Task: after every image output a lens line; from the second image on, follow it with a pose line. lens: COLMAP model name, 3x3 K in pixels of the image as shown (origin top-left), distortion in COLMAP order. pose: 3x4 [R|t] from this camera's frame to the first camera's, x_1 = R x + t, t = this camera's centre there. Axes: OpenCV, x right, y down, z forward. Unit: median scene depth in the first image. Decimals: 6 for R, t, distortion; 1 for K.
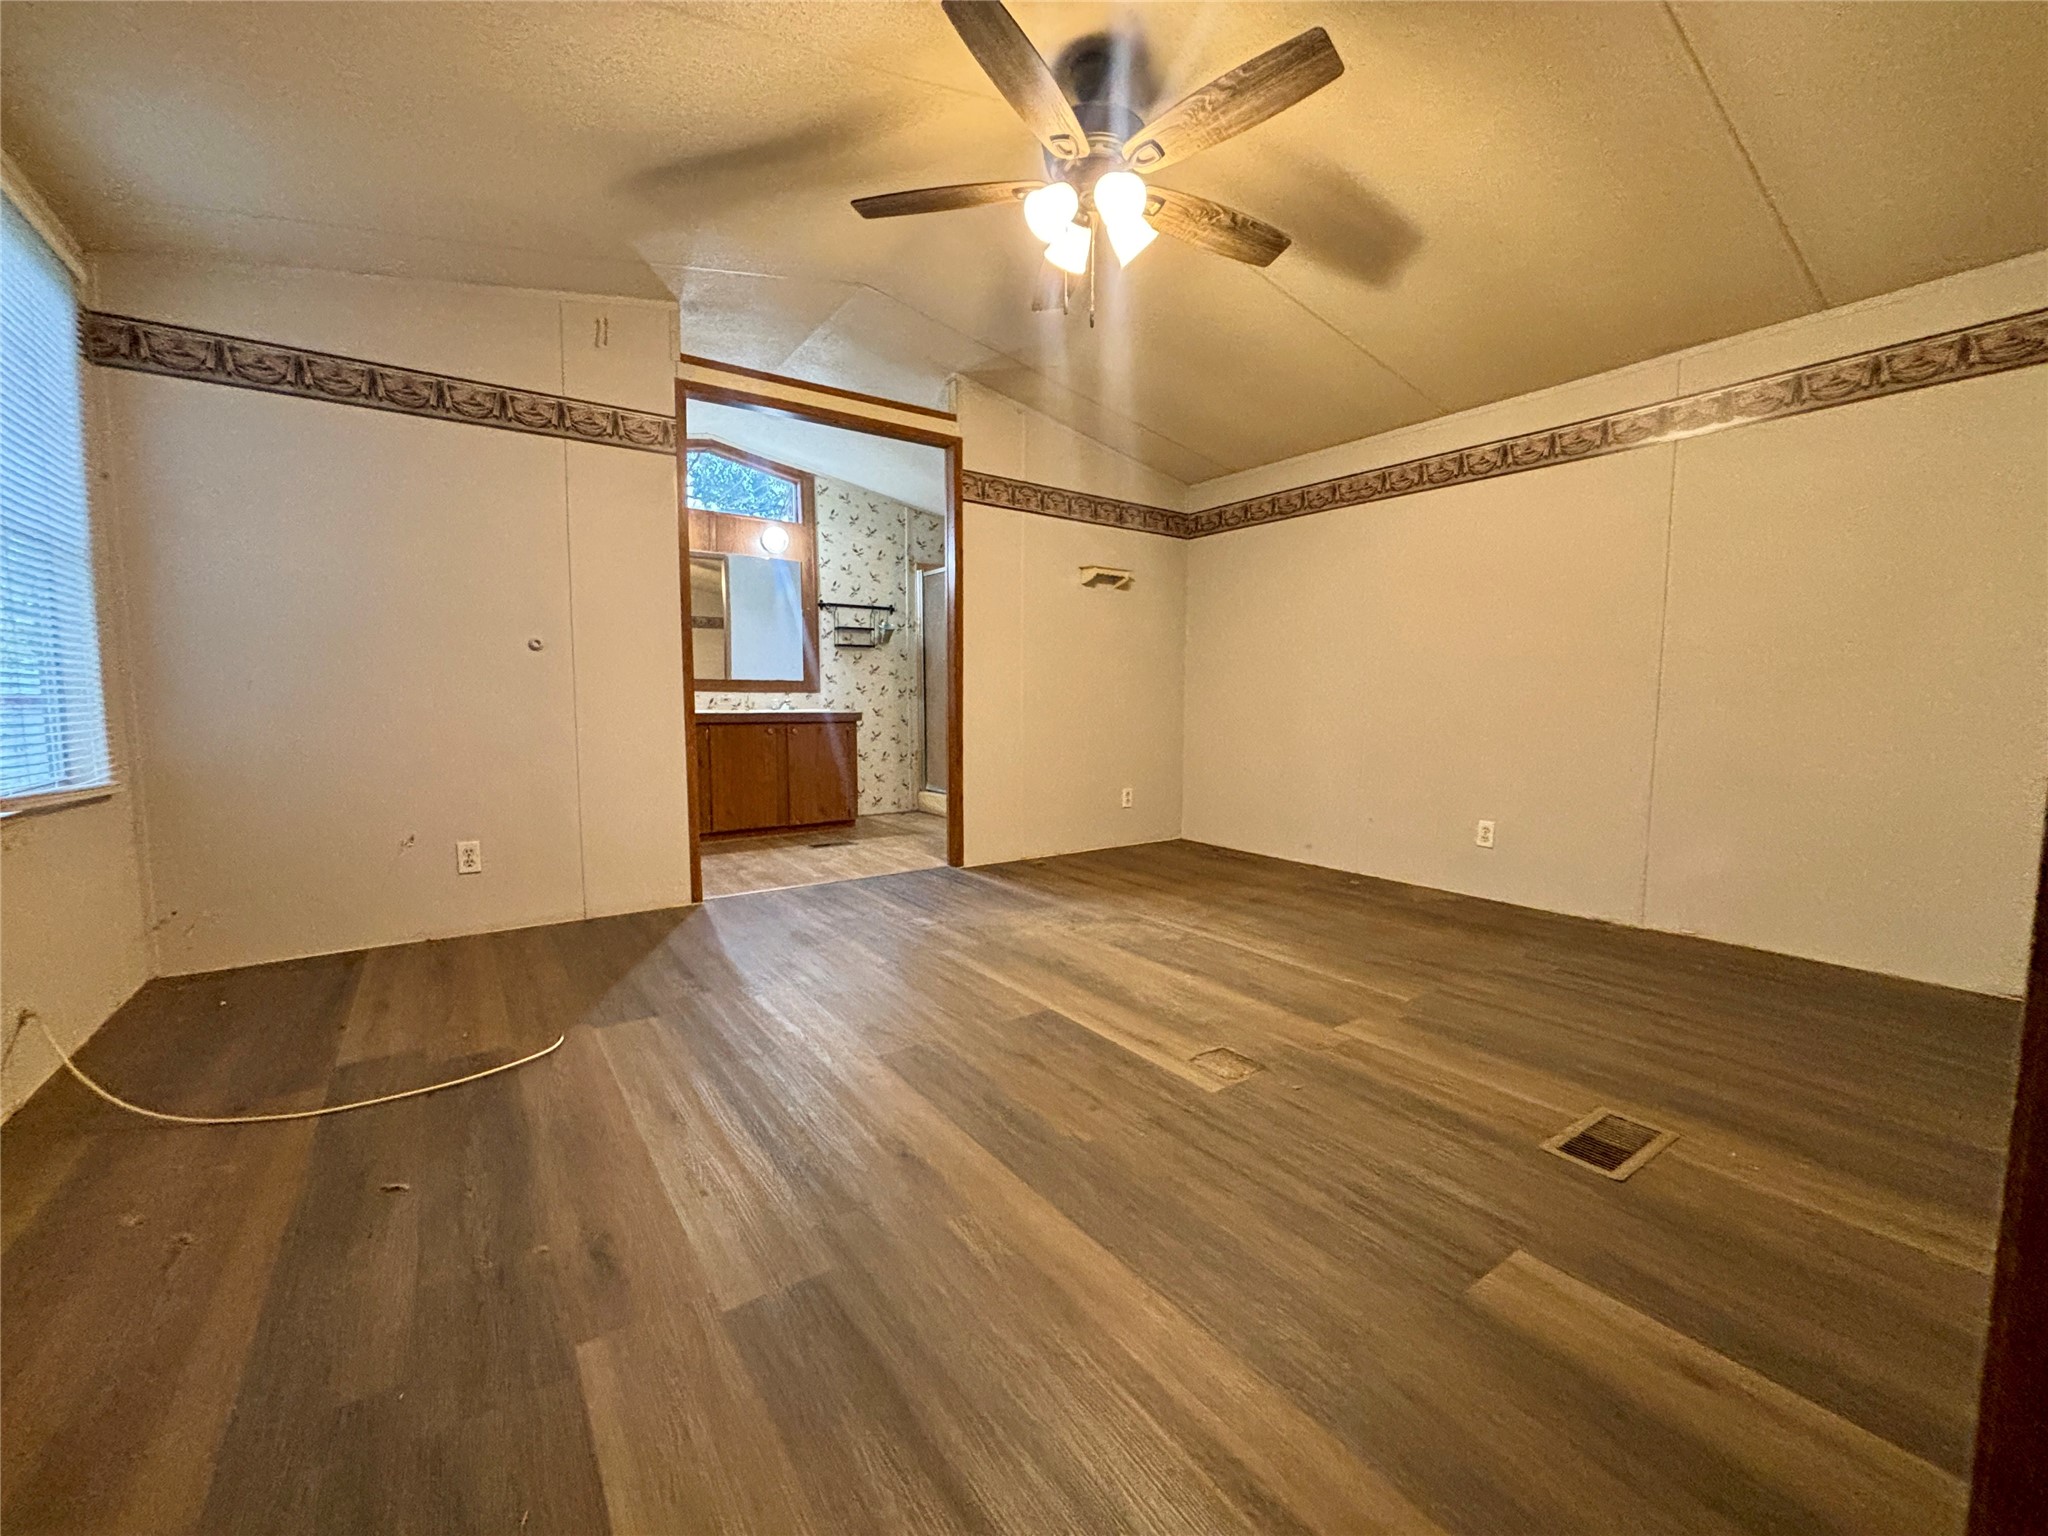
lens RADIAL K [[818.1, 0, 1024.0], [0, 818.1, 768.0], [0, 0, 1]] dist [0.016795, -0.000344]
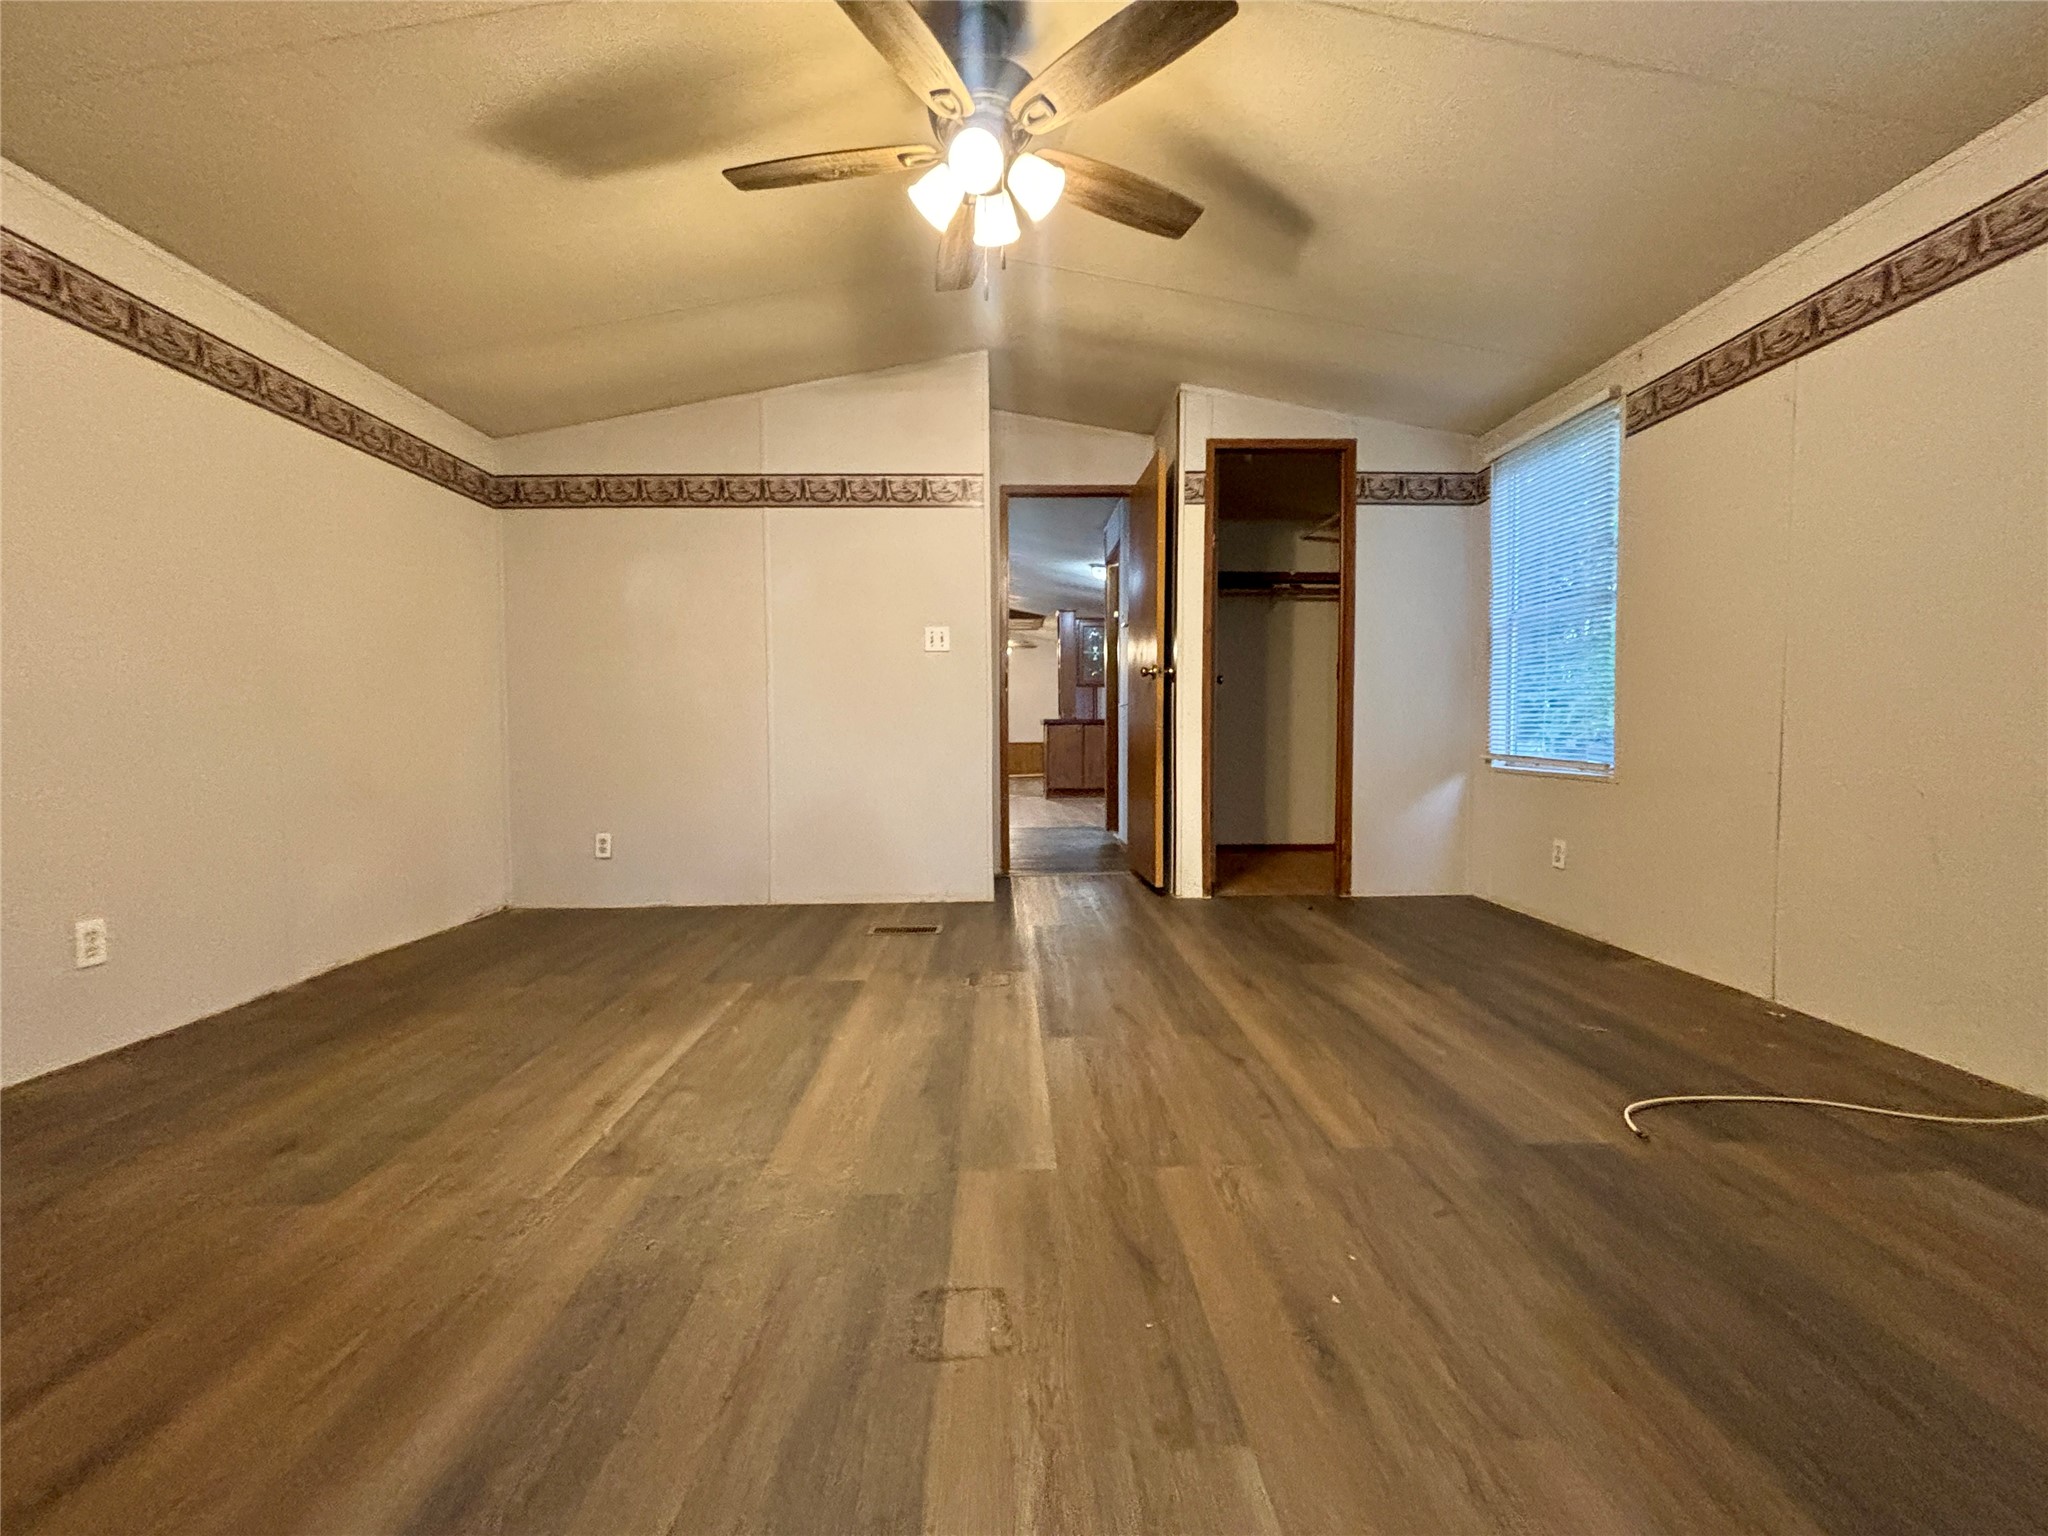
lens RADIAL K [[818.1, 0, 1024.0], [0, 818.1, 768.0], [0, 0, 1]] dist [0.016795, -0.000344]
pose [[-0.822929, -0.028984, 0.567405, -0.412180], [0.051953, 0.990675, 0.125955, -0.110744], [-0.565764, 0.133130, -0.813749, 1.520394]]
